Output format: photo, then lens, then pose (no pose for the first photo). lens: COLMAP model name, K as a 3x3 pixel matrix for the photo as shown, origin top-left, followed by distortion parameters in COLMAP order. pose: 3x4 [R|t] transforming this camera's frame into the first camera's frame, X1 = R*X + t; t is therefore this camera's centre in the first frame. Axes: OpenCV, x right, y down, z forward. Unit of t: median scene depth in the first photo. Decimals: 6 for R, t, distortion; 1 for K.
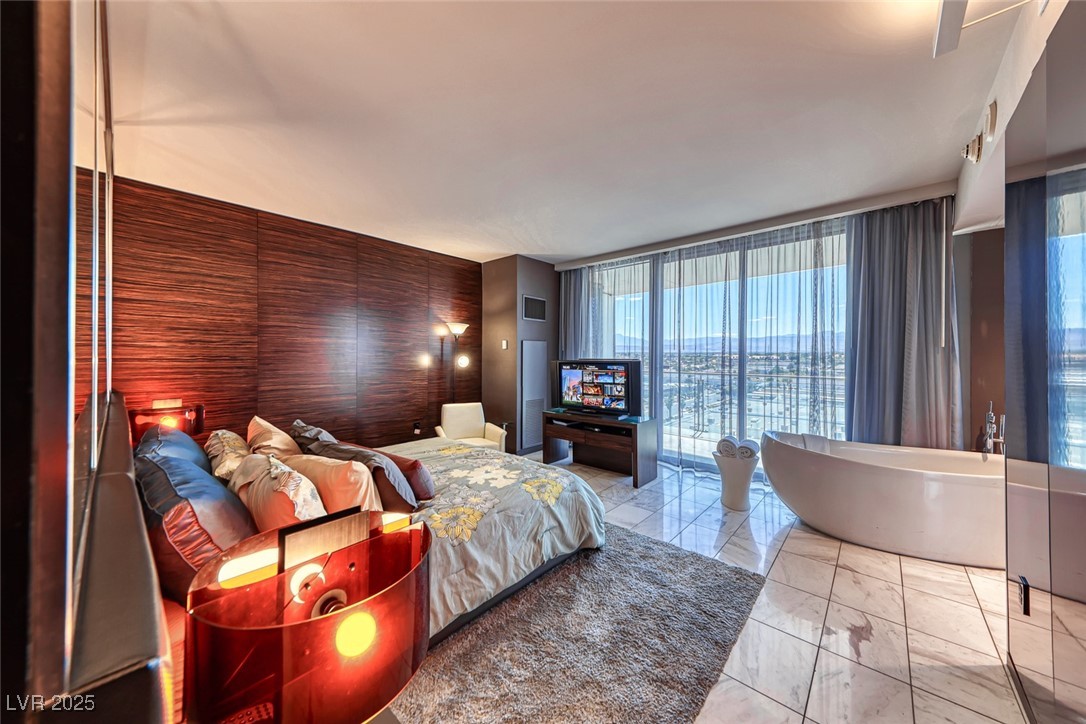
lens RADIAL K [[382.2, 0, 549.9], [0, 382.2, 362.0], [0, 0, 1]] dist [0.003172, -0.000843]
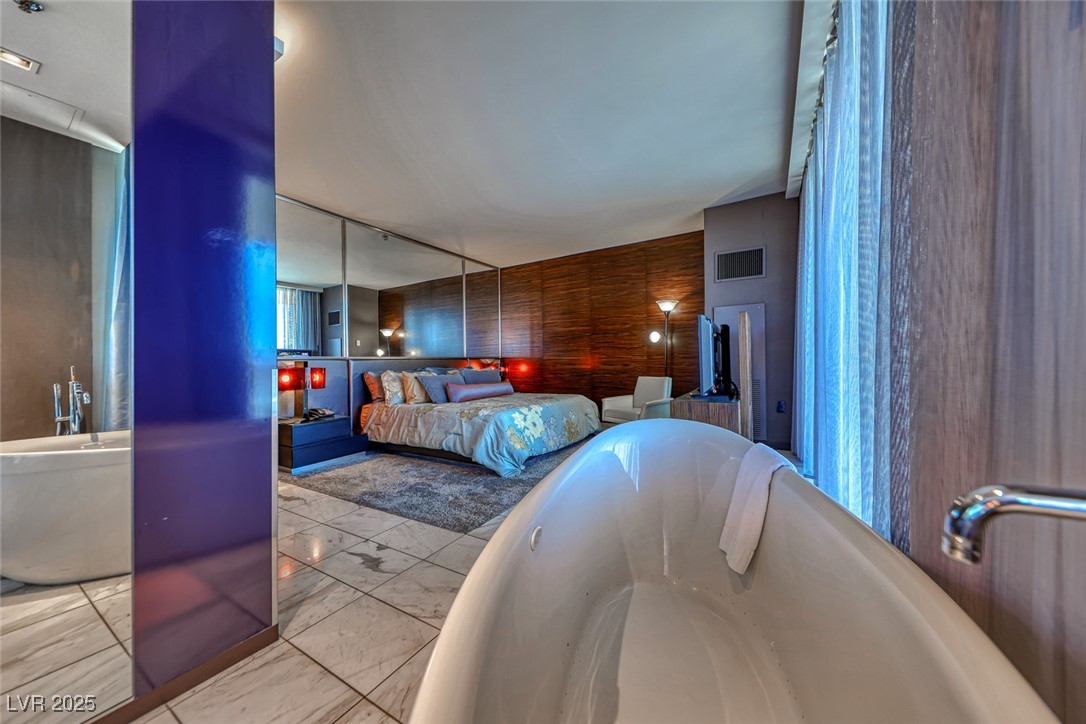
lens RADIAL K [[382.2, 0, 537.5], [0, 382.2, 363.6], [0, 0, 1]] dist [0.003172, -0.000843]
pose [[0.150563, -0.006836, -0.988577, 1.046386], [0.005442, 0.999967, -0.006086, 0.105583], [0.988585, -0.004463, 0.150595, 0.714942]]
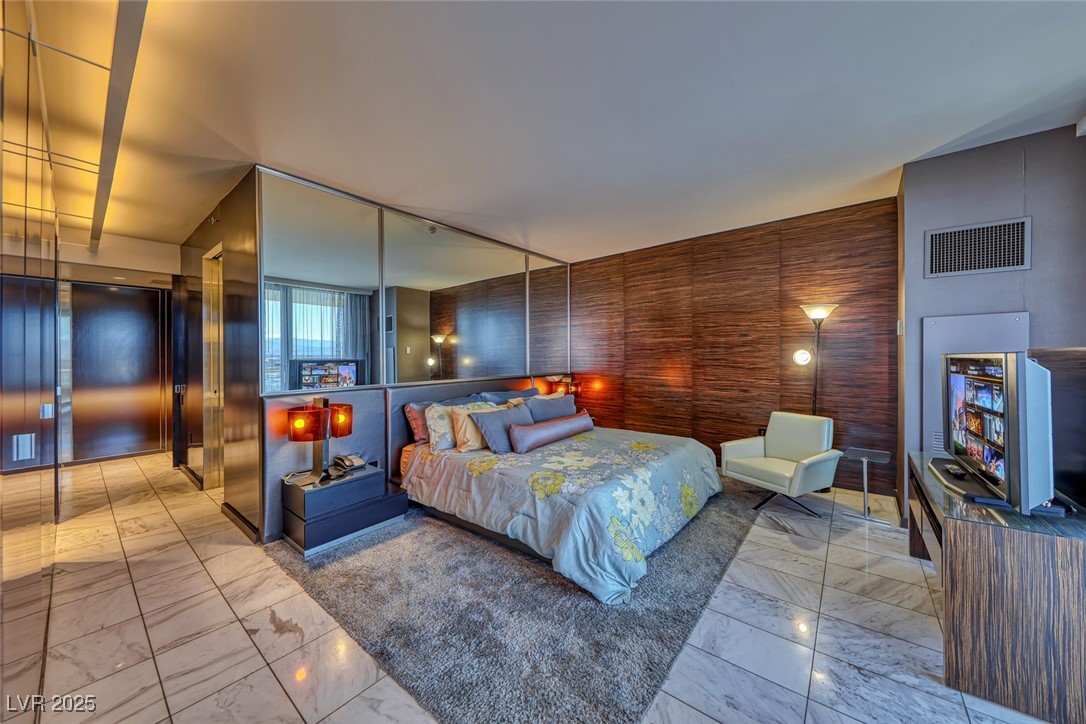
lens RADIAL K [[382.2, 0, 533.1], [0, 382.2, 360.1], [0, 0, 1]] dist [0.003172, -0.000843]
pose [[0.007071, 0.002534, -0.999972, 0.685771], [-0.002116, 0.999995, 0.002519, 0.005288], [0.999973, 0.002098, 0.007077, 0.658855]]
